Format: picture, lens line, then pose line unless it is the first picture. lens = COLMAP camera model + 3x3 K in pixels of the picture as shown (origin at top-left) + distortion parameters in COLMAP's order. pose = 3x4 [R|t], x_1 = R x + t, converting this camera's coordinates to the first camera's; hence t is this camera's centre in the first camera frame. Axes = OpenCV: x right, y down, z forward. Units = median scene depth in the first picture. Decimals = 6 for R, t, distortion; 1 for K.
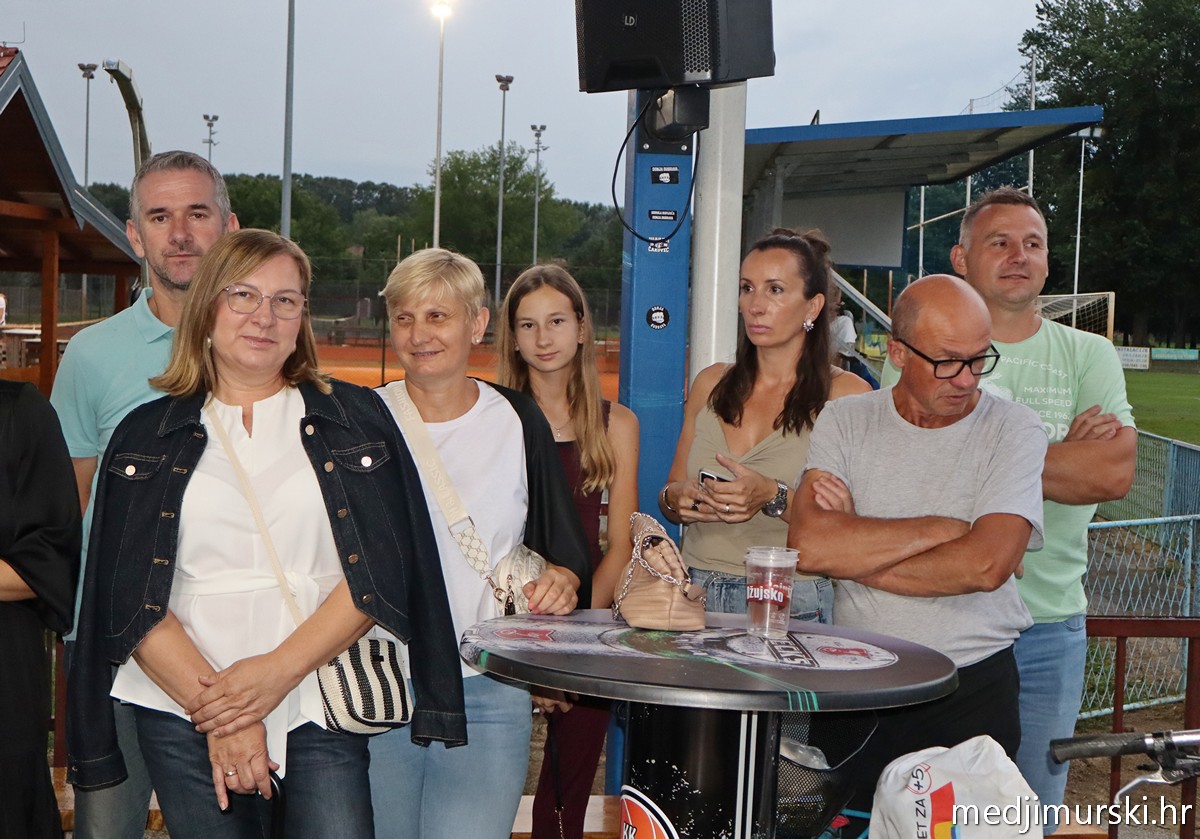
lens RADIAL K [[1801.3, 0, 605.4], [0, 1801.3, 416.0], [0, 0, 1]] dist [-0.045944, 0.000000]
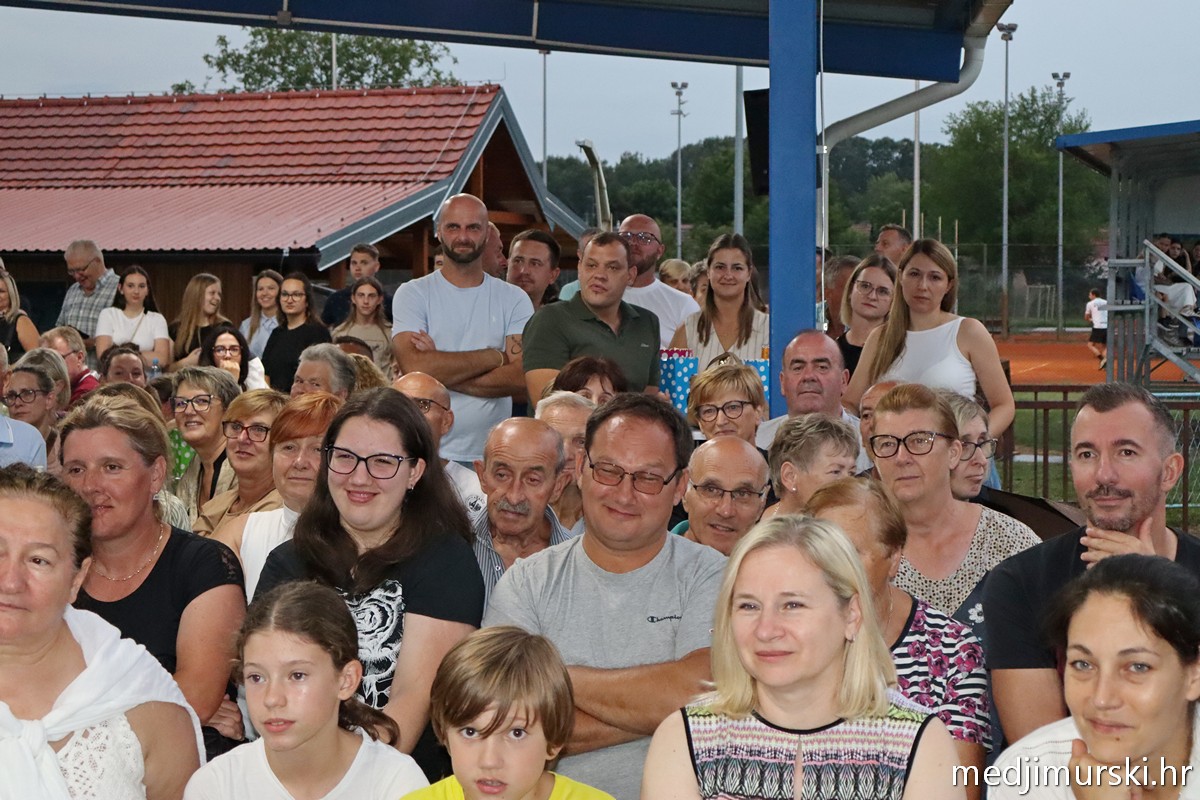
lens RADIAL K [[2362.1, 0, 599.3], [0, 2362.1, 403.1], [0, 0, 1]] dist [-0.020207, 0.000000]
pose [[0.966776, -0.022438, -0.254638, 0.034540], [0.018330, 0.999661, -0.018496, 0.009988], [0.254967, 0.013214, 0.966860, -0.130581]]
